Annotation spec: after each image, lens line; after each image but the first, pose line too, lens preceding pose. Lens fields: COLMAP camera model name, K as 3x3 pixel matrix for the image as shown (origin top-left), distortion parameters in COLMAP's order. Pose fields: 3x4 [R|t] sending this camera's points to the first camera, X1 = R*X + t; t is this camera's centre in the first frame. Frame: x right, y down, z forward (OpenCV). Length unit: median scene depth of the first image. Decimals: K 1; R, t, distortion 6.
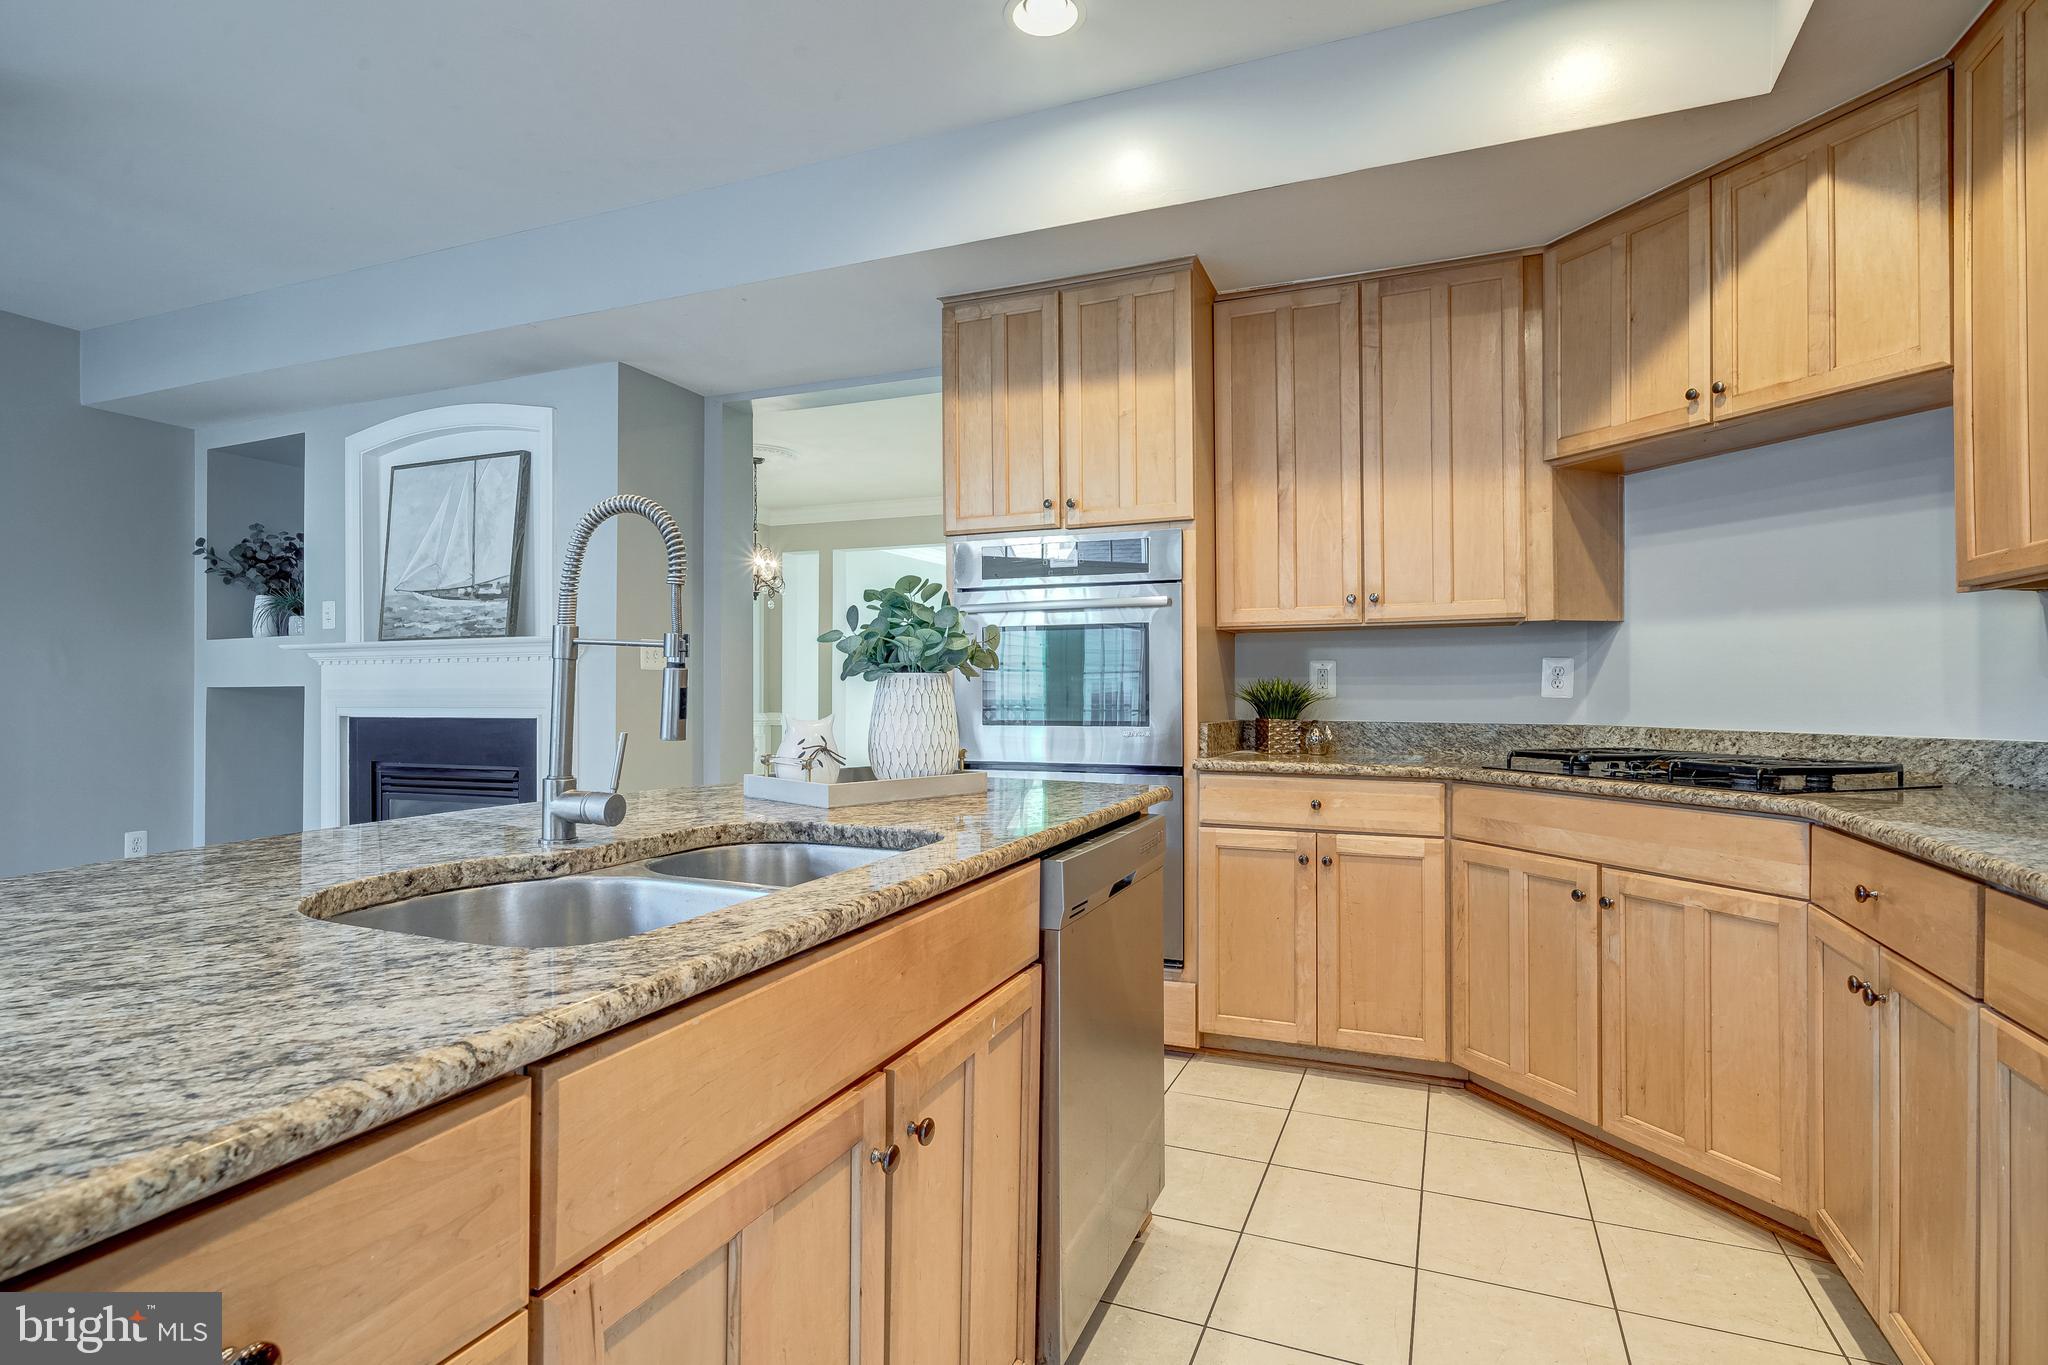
lens RADIAL K [[1024.8, 0, 1024.0], [0, 1024.8, 682.5], [0, 0, 1]] dist [0.000896, 0.000048]
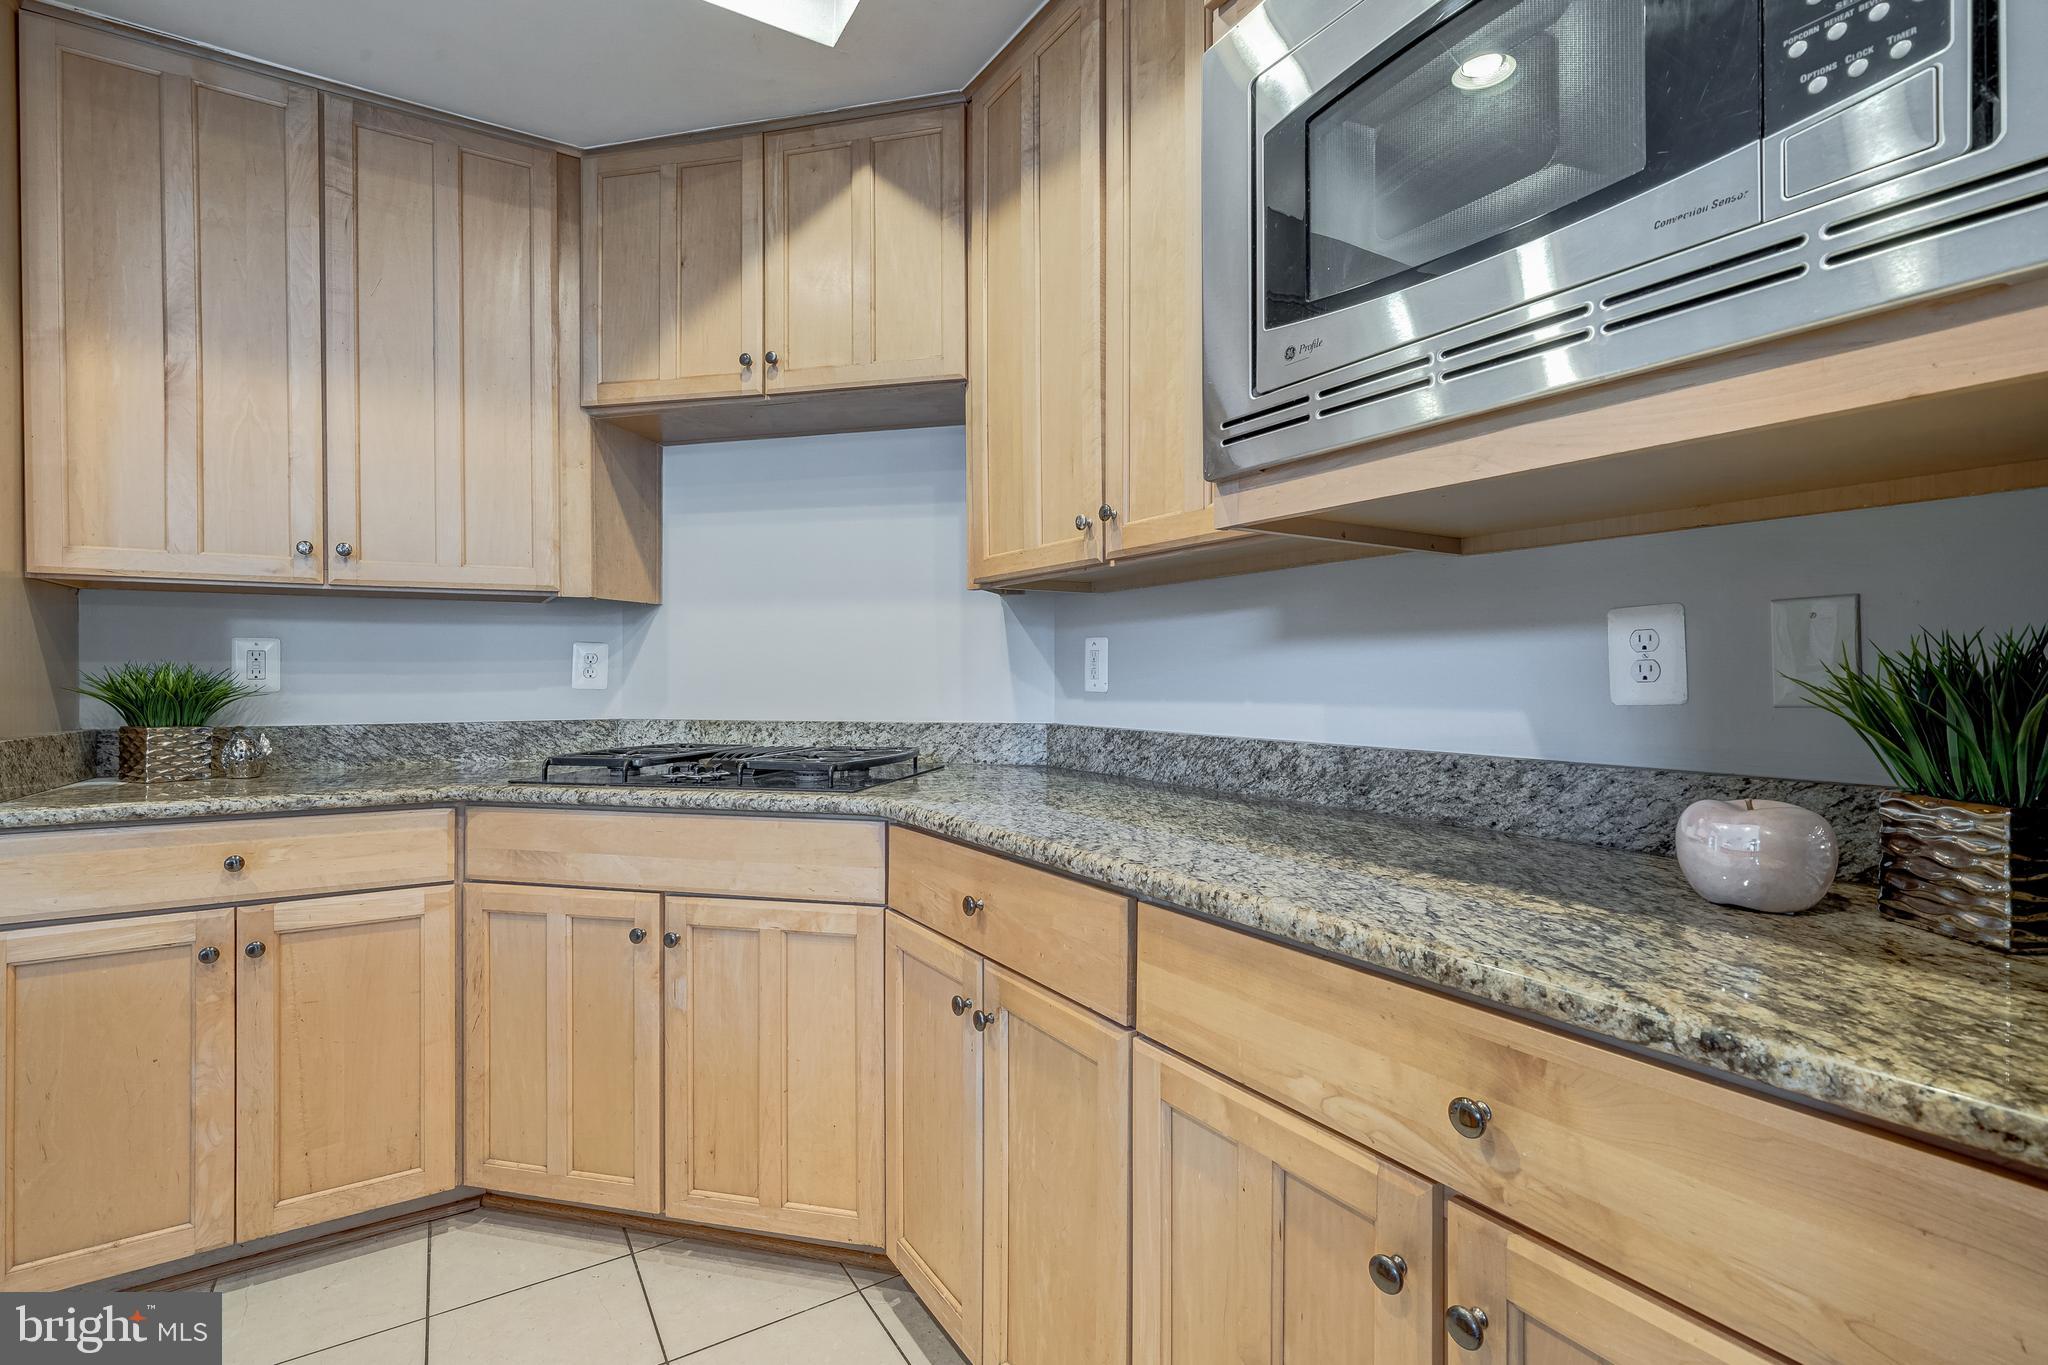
lens RADIAL K [[933.2, 0, 1019.5], [0, 933.2, 674.1], [0, 0, 1]] dist [-0.000809, 0.000575]
pose [[0.579344, 0.001648, 0.815081, 0.102269], [-0.003469, 0.999994, 0.000444, 0.001121], [-0.815076, -0.003084, 0.579346, 0.289969]]
